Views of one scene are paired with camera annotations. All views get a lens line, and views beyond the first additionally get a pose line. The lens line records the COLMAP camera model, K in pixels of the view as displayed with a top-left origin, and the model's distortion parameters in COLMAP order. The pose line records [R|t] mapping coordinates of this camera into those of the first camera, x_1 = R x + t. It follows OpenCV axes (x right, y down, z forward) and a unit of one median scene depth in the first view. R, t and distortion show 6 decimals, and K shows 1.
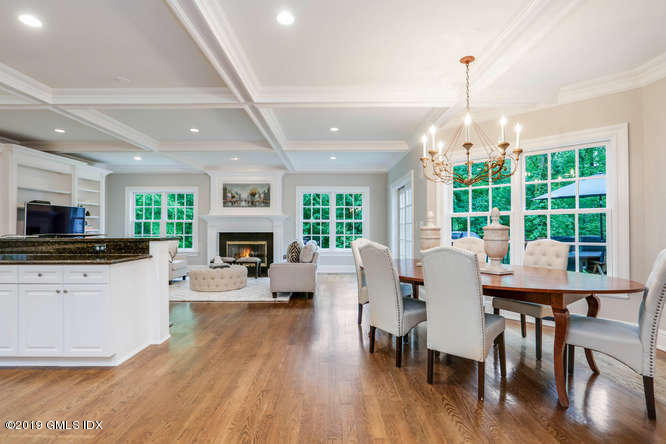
lens RADIAL K [[320.2, 0, 330.1], [0, 320.2, 224.0], [0, 0, 1]] dist [-0.014953, 0.000289]
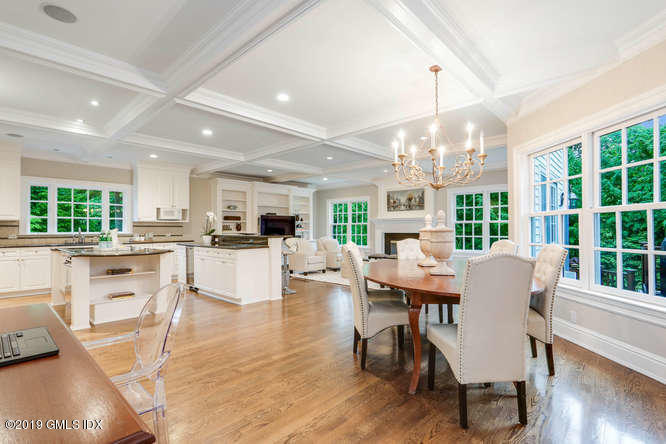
lens RADIAL K [[320.2, 0, 333.9], [0, 320.2, 221.3], [0, 0, 1]] dist [-0.014953, 0.000289]
pose [[0.733059, -0.017624, -0.679937, 0.321735], [0.010143, 0.999836, -0.014980, -0.000811], [0.680090, 0.004084, 0.733117, 0.002102]]
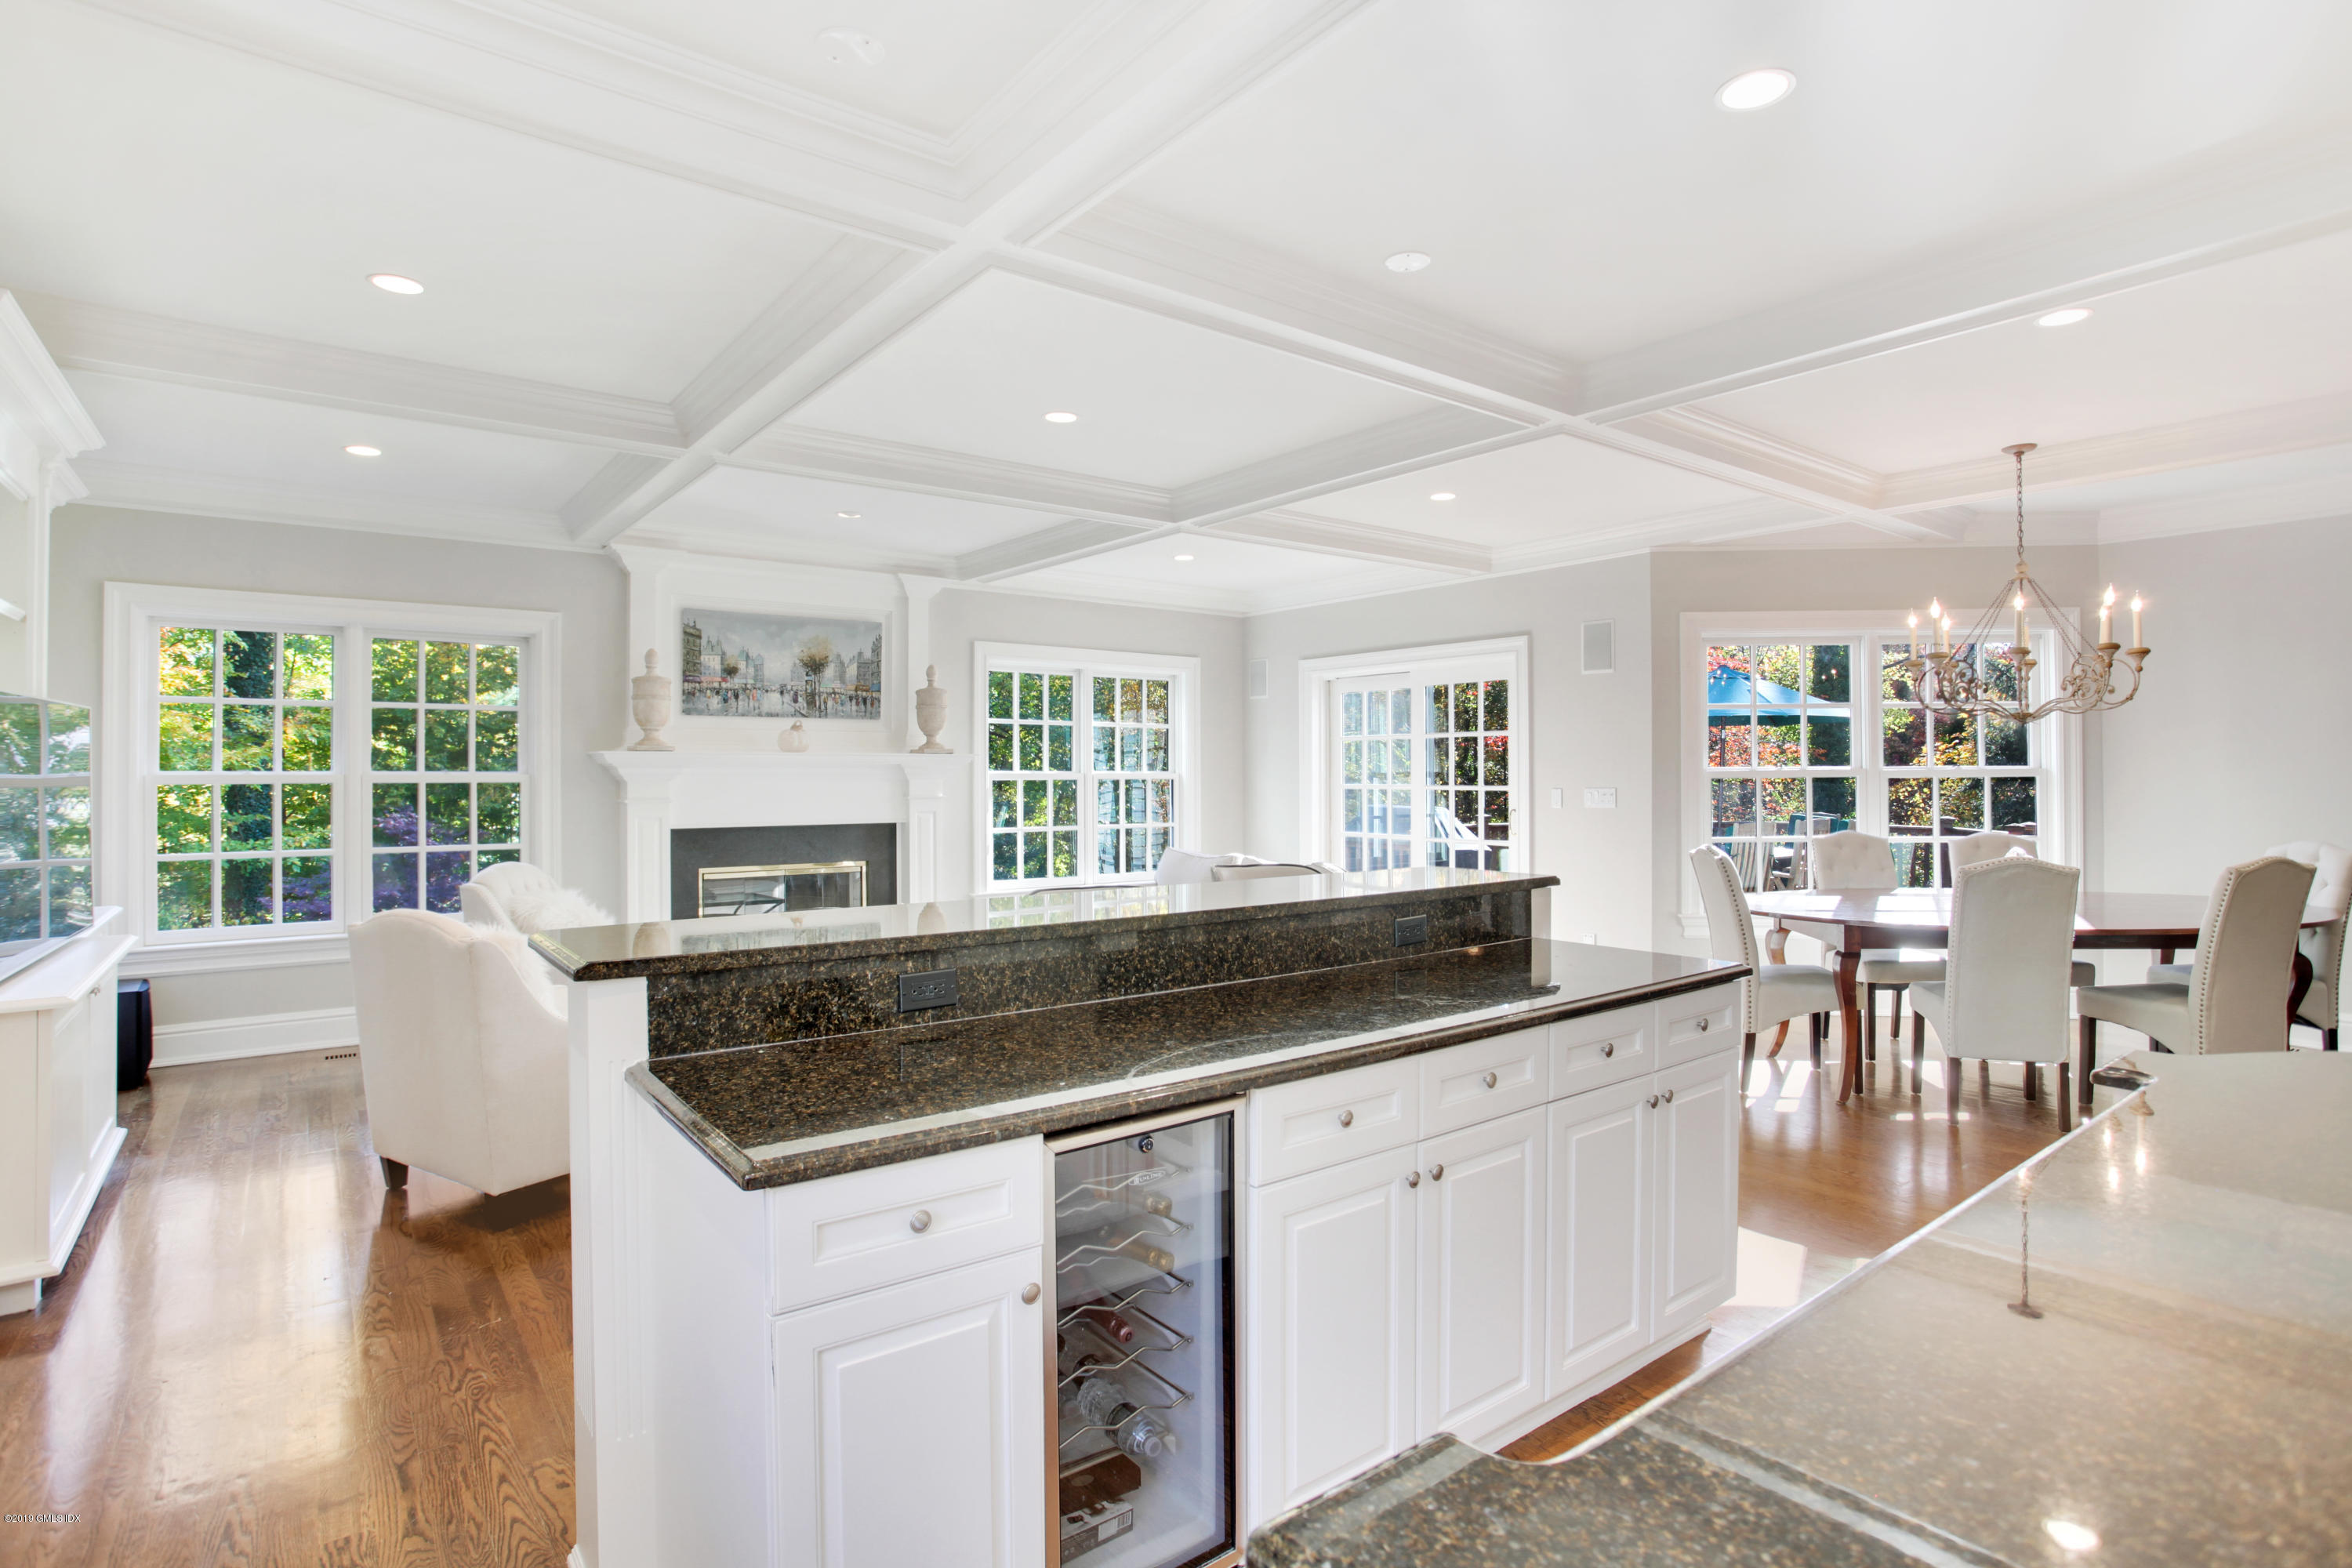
lens RADIAL K [[1177.7, 0, 1176.1], [0, 1177.7, 778.1], [0, 0, 1]] dist [-0.040093, 0.004657]
pose [[0.795437, -0.005343, 0.606012, -0.554473], [-0.004432, 0.999883, 0.014633, -0.021964], [-0.606020, -0.014325, 0.795321, 0.146564]]
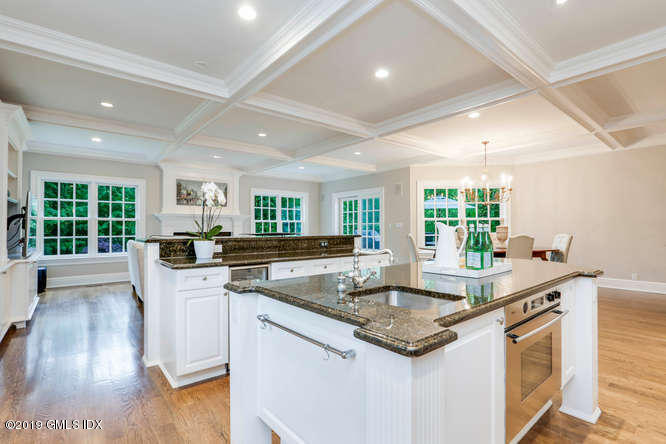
lens RADIAL K [[320.2, 0, 330.7], [0, 320.2, 227.4], [0, 0, 1]] dist [-0.014953, 0.000289]
pose [[0.773882, -0.003252, 0.633321, -0.570925], [-0.004744, 0.999929, 0.010932, -0.000413], [-0.633312, -0.011464, 0.773812, 0.019752]]
